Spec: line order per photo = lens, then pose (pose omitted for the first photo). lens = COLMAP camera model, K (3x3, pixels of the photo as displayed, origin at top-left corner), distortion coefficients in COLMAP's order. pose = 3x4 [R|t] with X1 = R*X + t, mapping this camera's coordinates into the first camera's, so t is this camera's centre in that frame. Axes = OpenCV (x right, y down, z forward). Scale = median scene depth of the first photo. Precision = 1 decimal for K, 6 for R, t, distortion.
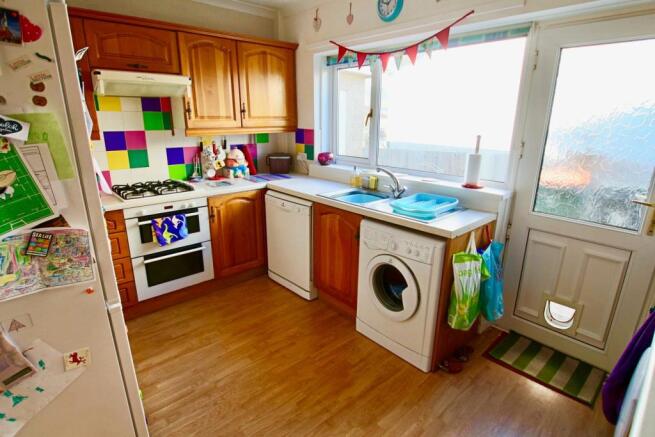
lens RADIAL K [[342.7, 0, 325.9], [0, 342.7, 220.1], [0, 0, 1]] dist [-0.032850, 0.000725]
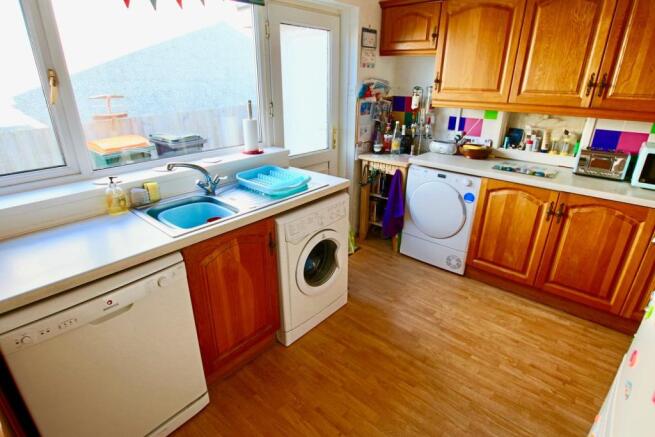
lens RADIAL K [[342.7, 0, 326.1], [0, 342.7, 219.3], [0, 0, 1]] dist [-0.032850, 0.000725]
pose [[-0.131504, -0.383699, 0.914047, -0.681774], [0.280895, 0.869841, 0.405554, -0.314247], [-0.950687, 0.310083, -0.006608, 0.979362]]
